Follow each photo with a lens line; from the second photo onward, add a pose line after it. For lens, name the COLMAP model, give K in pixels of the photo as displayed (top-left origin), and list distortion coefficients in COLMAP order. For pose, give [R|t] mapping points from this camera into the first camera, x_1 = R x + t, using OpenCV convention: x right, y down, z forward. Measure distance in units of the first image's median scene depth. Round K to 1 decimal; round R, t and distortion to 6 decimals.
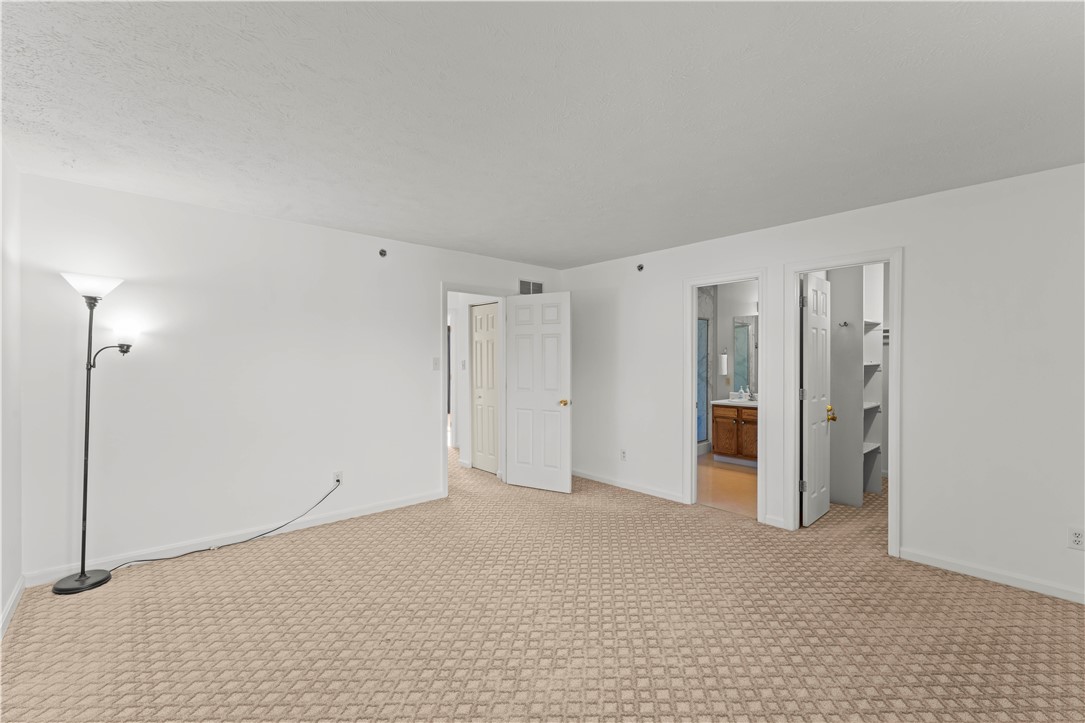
lens RADIAL K [[482.2, 0, 540.8], [0, 482.2, 362.8], [0, 0, 1]] dist [-0.001472, 0.000406]
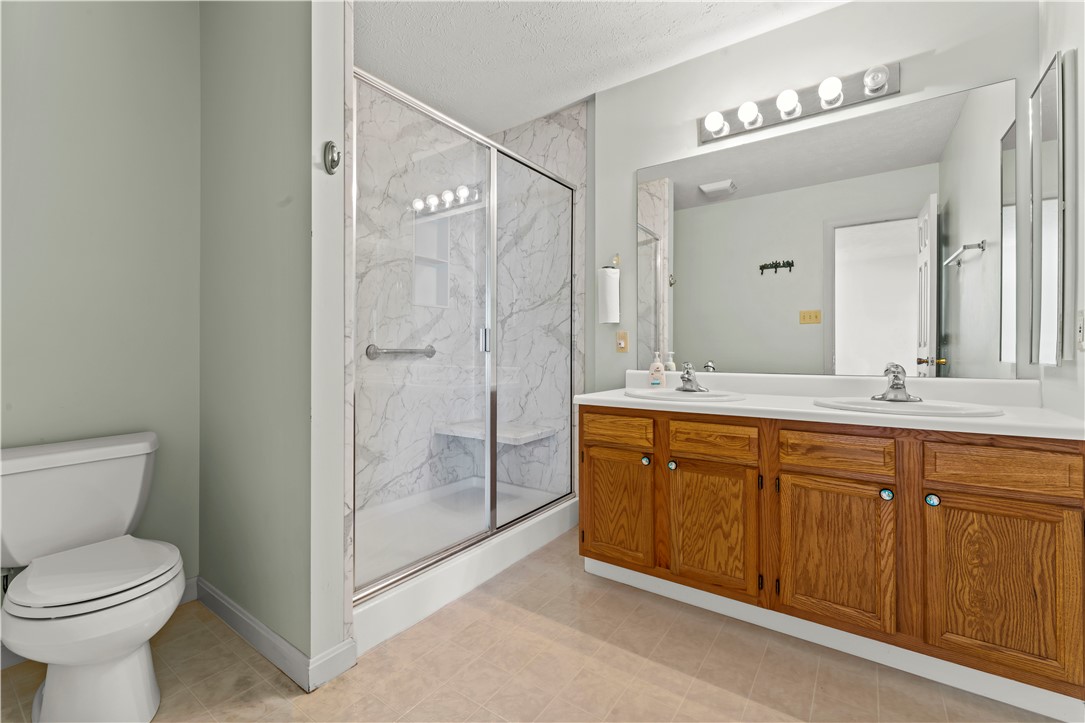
lens RADIAL K [[482.2, 0, 541.9], [0, 482.2, 354.6], [0, 0, 1]] dist [-0.001472, 0.000406]
pose [[0.975173, -0.001725, 0.221439, 0.252495], [0.002697, 0.999988, -0.004088, 0.051533], [-0.221430, 0.004584, 0.975166, 0.669558]]
